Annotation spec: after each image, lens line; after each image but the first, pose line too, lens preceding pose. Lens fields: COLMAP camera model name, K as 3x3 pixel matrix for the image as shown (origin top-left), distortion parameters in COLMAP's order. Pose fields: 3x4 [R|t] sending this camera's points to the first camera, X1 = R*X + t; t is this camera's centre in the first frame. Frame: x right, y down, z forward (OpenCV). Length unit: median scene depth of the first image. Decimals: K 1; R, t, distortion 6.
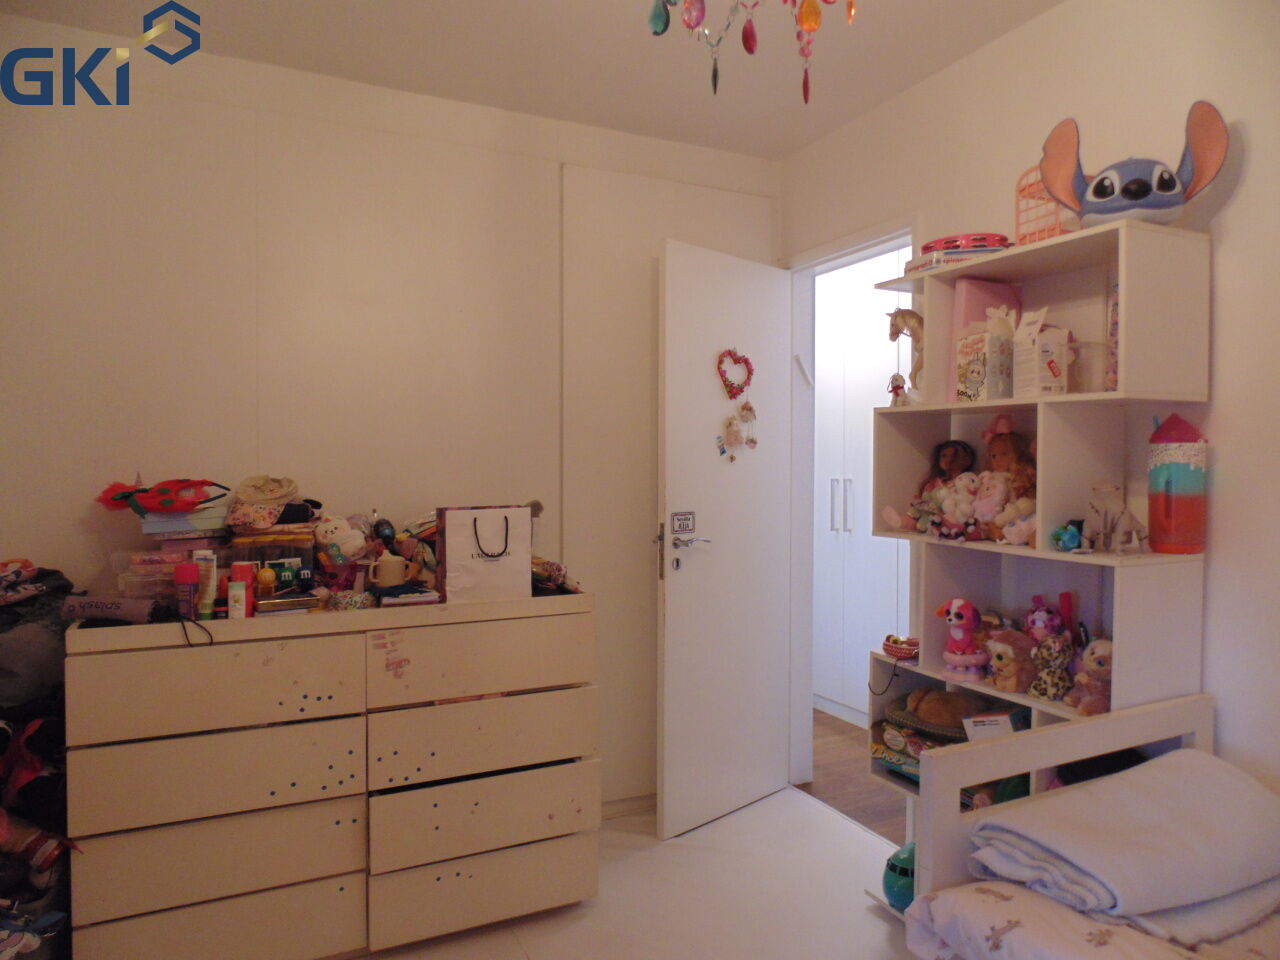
lens RADIAL K [[855.0, 0, 640.8], [0, 855.0, 478.7], [0, 0, 1]] dist [-0.020621, 0.007727]
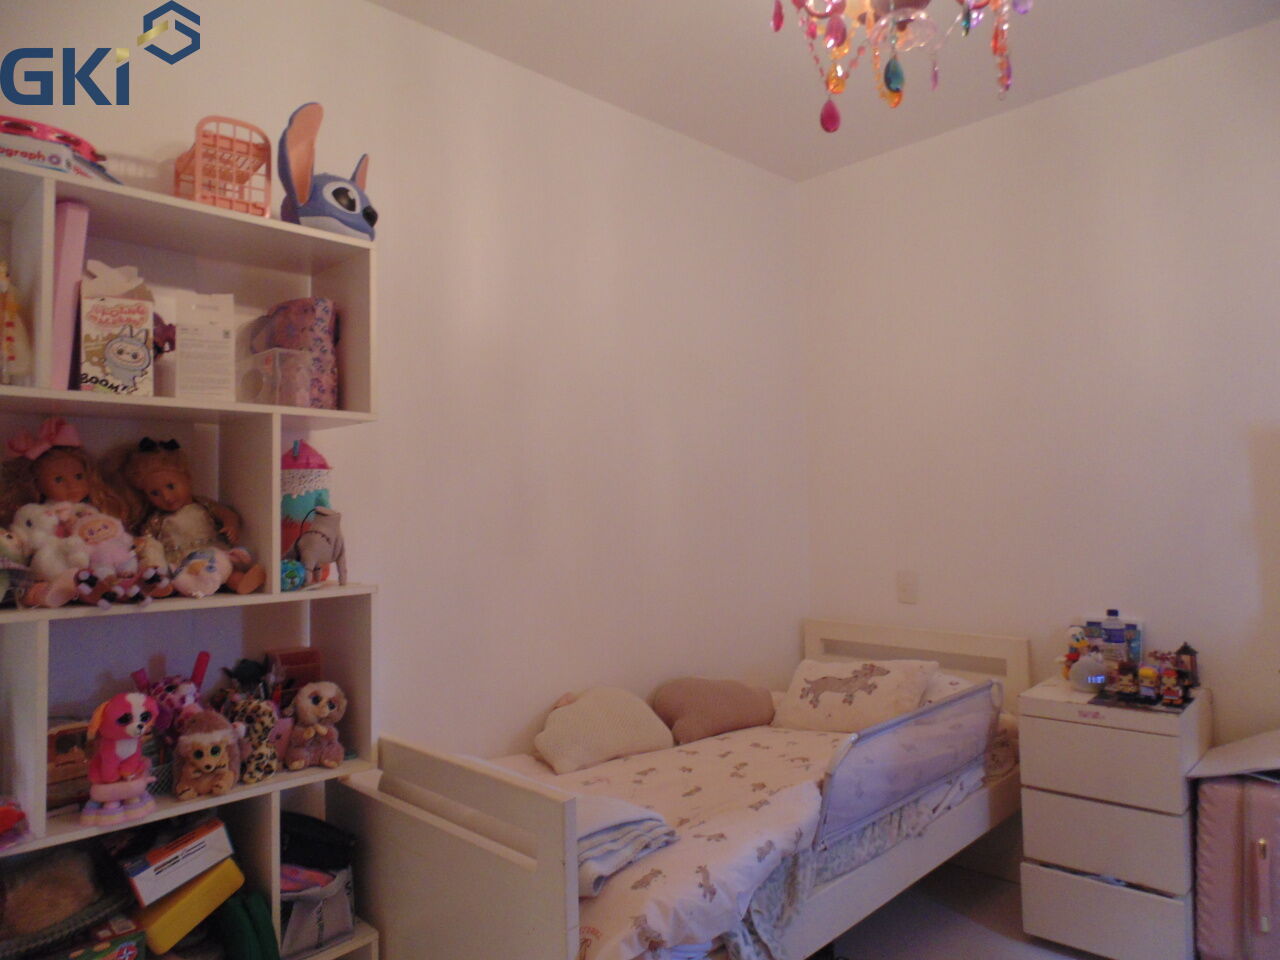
lens RADIAL K [[855.0, 0, 640.5], [0, 855.0, 477.9], [0, 0, 1]] dist [-0.020621, 0.007727]
pose [[-0.343922, 0.032458, 0.938437, -0.406106], [0.036115, 0.999120, -0.021321, 0.003317], [-0.938303, 0.026559, -0.344792, 0.913004]]
